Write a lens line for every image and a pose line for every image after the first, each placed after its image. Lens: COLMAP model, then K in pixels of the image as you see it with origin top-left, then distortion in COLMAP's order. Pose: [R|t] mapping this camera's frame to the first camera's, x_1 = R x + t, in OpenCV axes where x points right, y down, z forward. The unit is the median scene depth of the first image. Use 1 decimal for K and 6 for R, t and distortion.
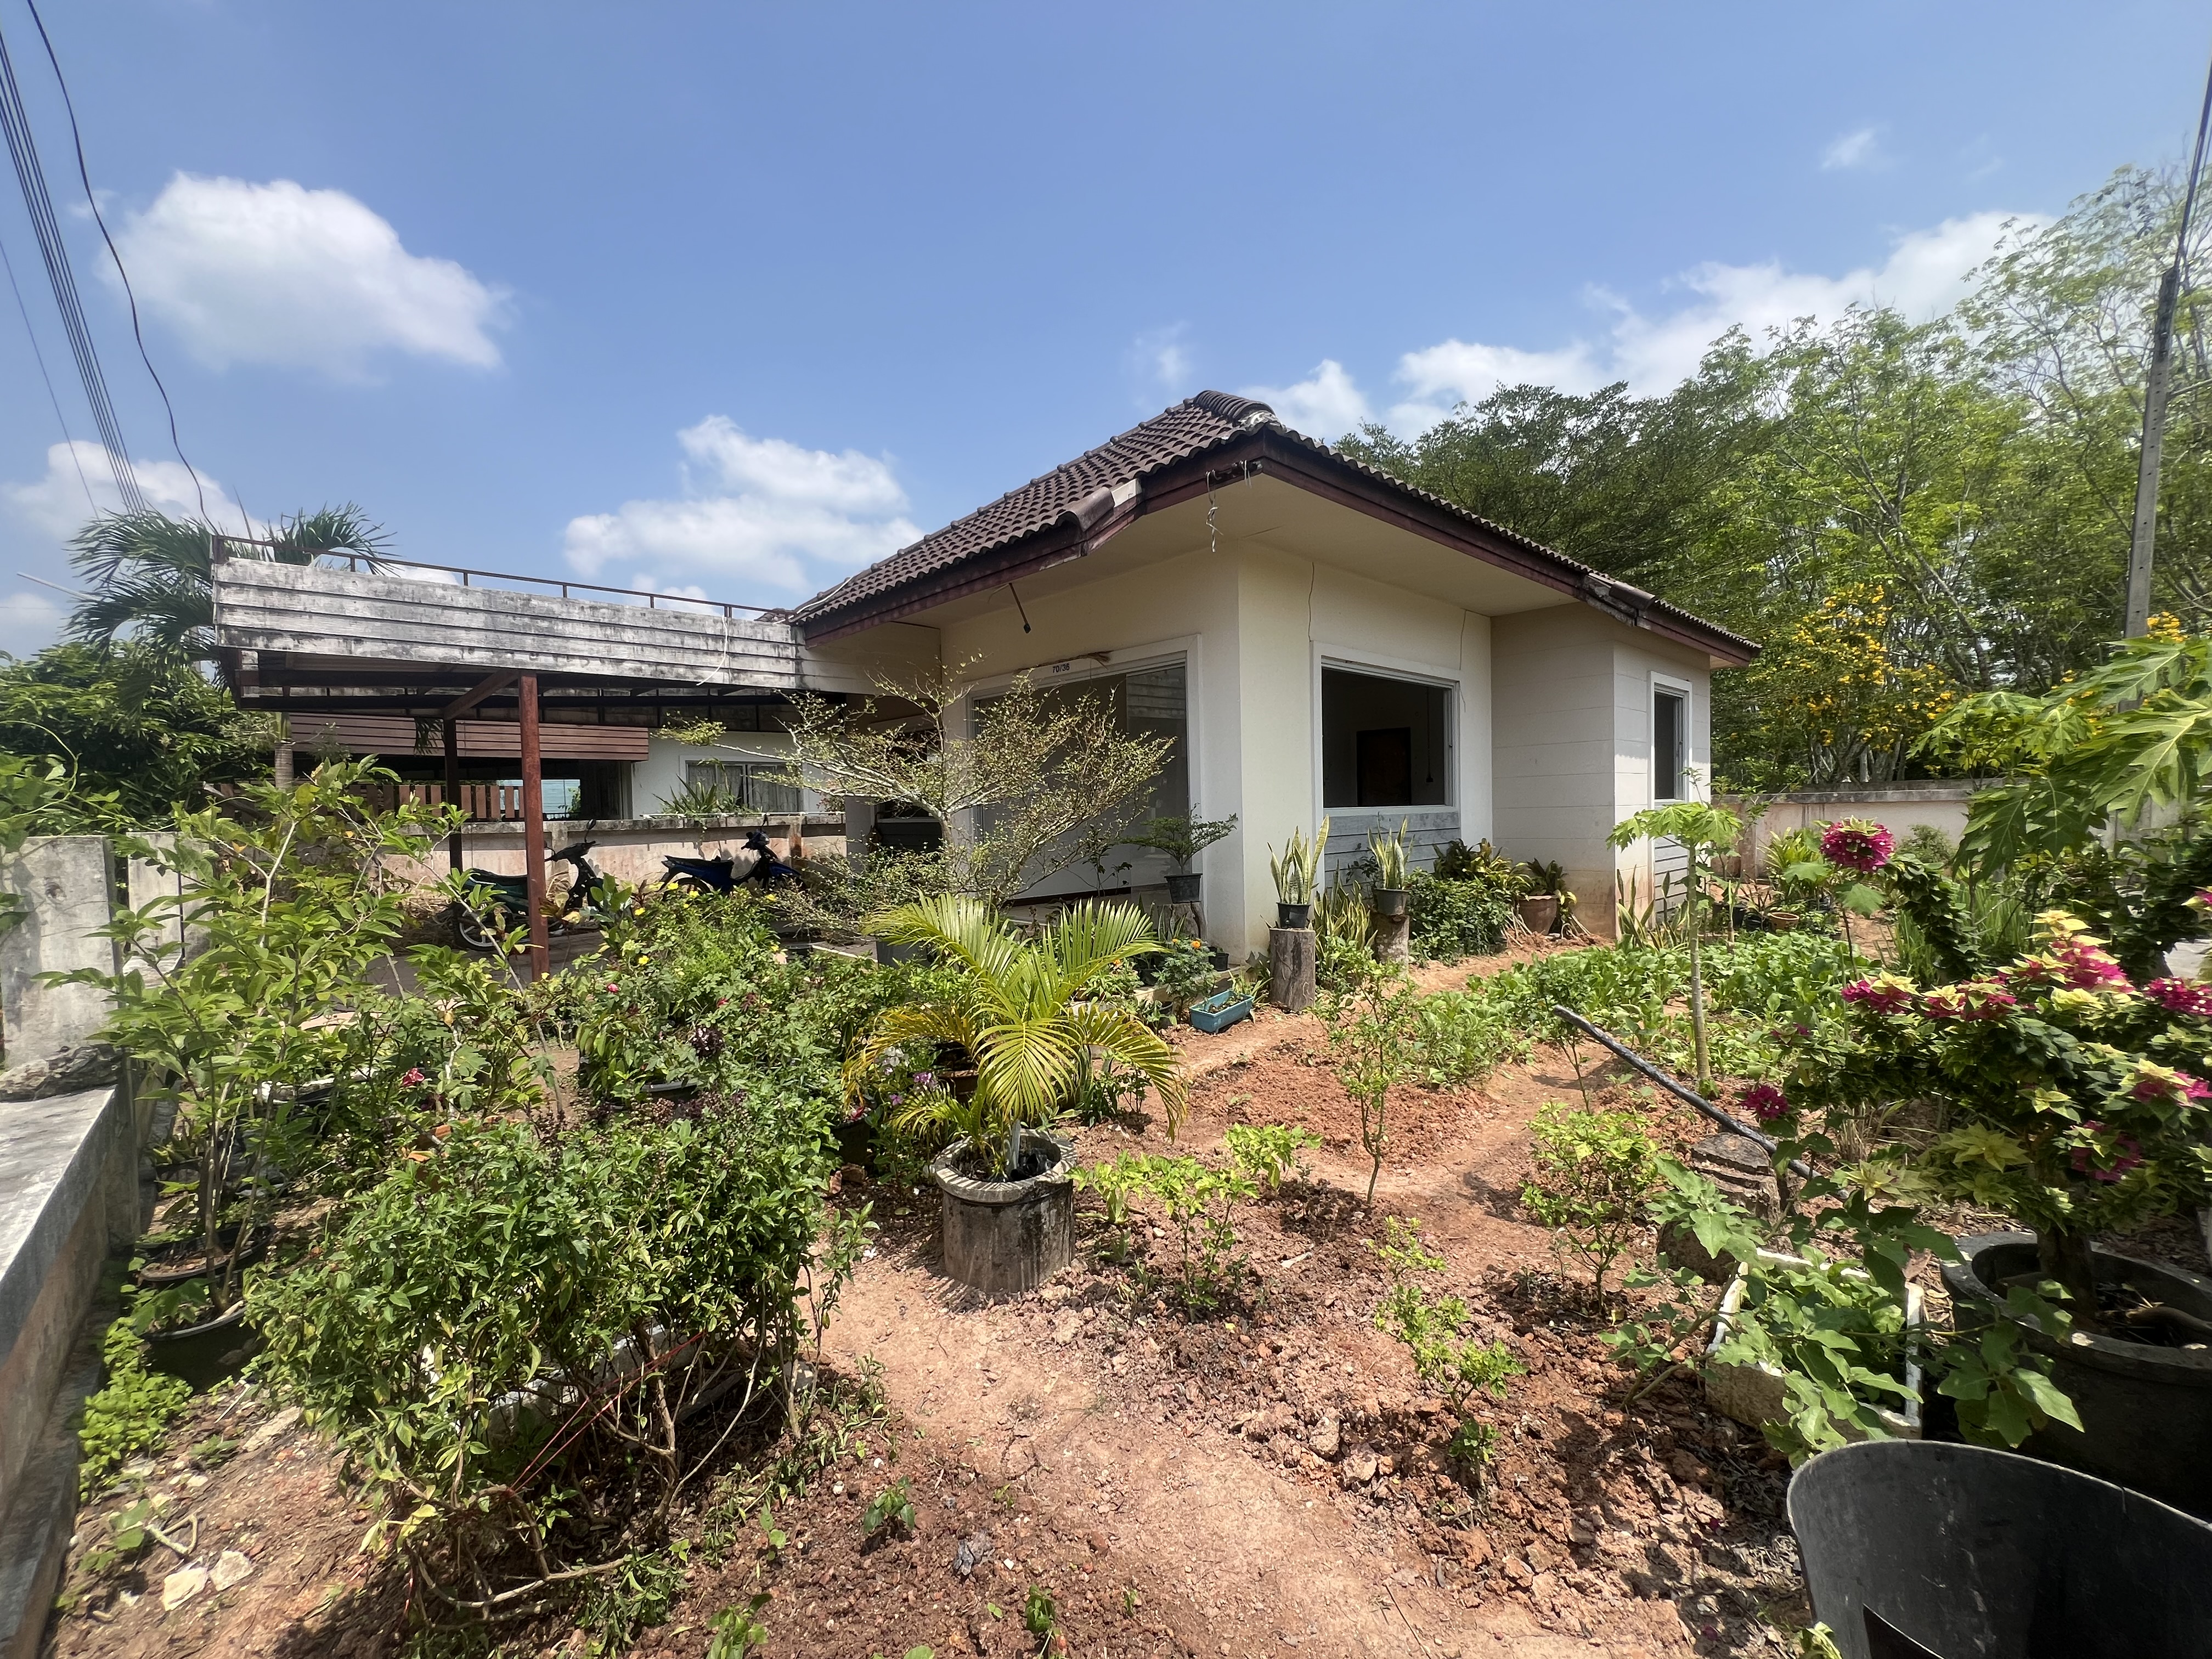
lens RADIAL K [[887.5, 0, 1111.3], [0, 887.5, 834.8], [0, 0, 1]] dist [0.011395, 0.000425]
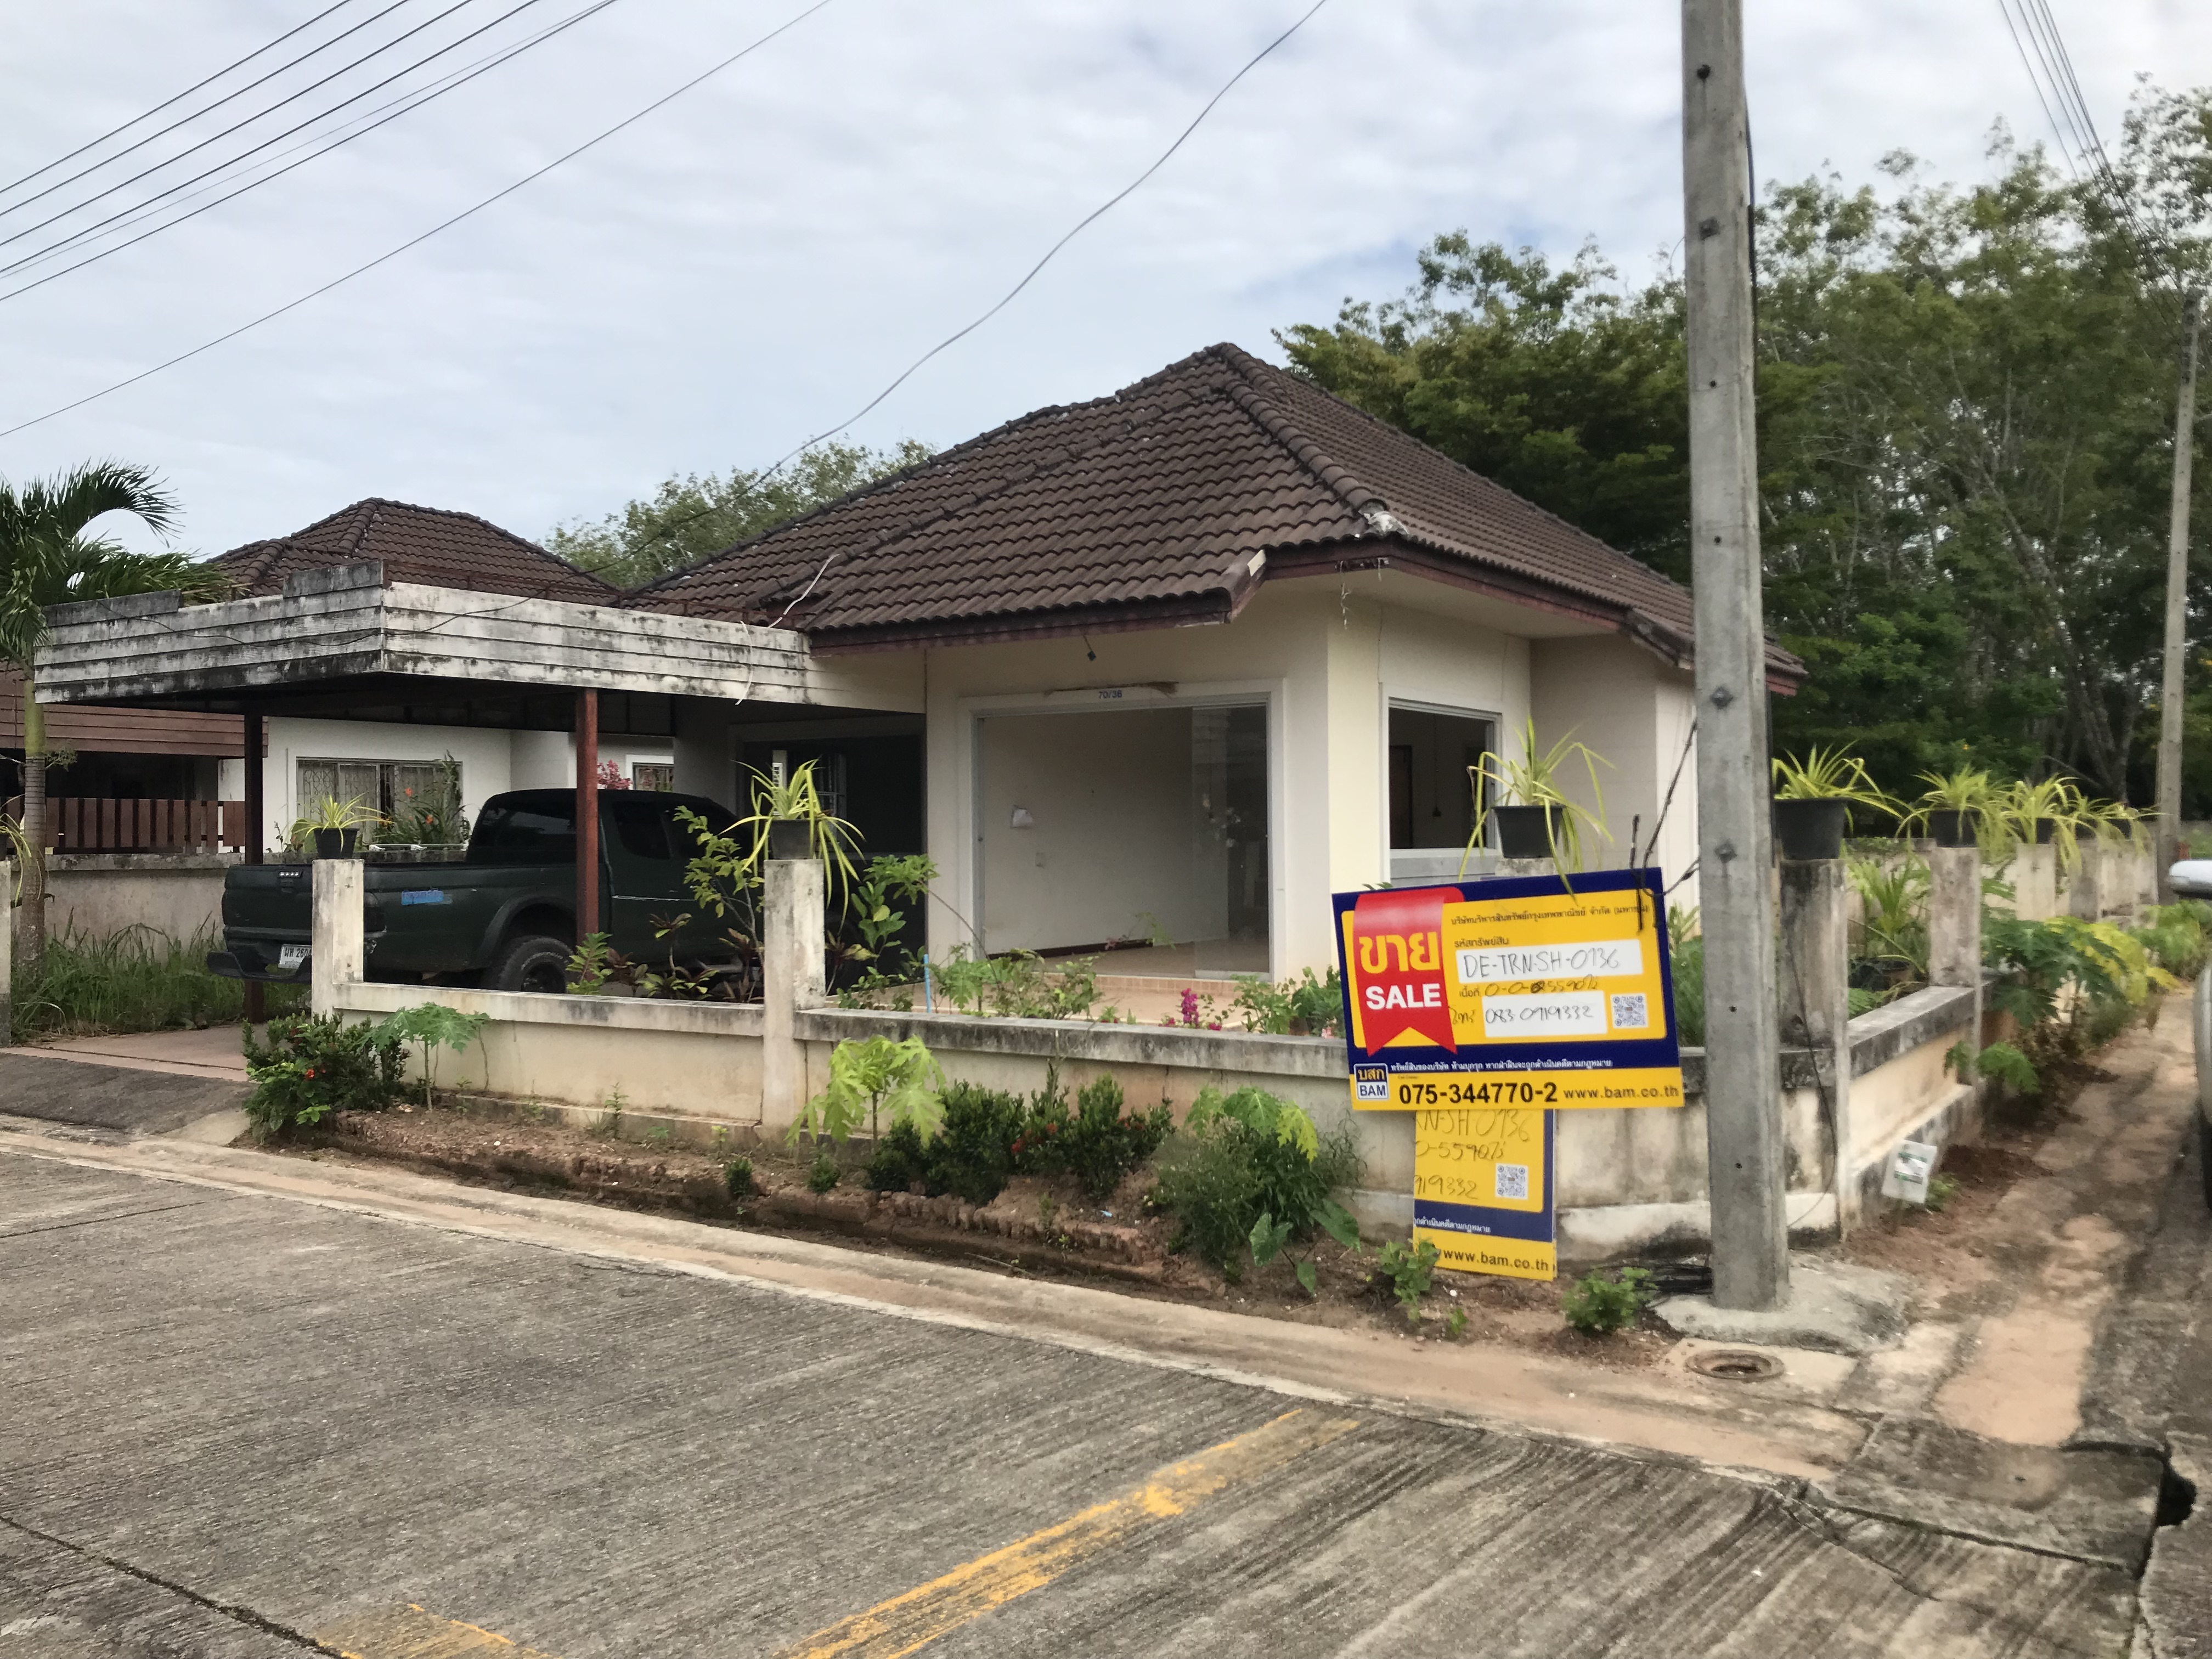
lens RADIAL K [[1779.8, 0, 1099.1], [0, 1779.8, 822.2], [0, 0, 1]] dist [0.080918, 0.000234]
pose [[0.976917, 0.016774, 0.212958, -0.517438], [-0.007379, 0.998967, -0.044833, 0.033342], [-0.213490, 0.042227, 0.976032, -0.901759]]
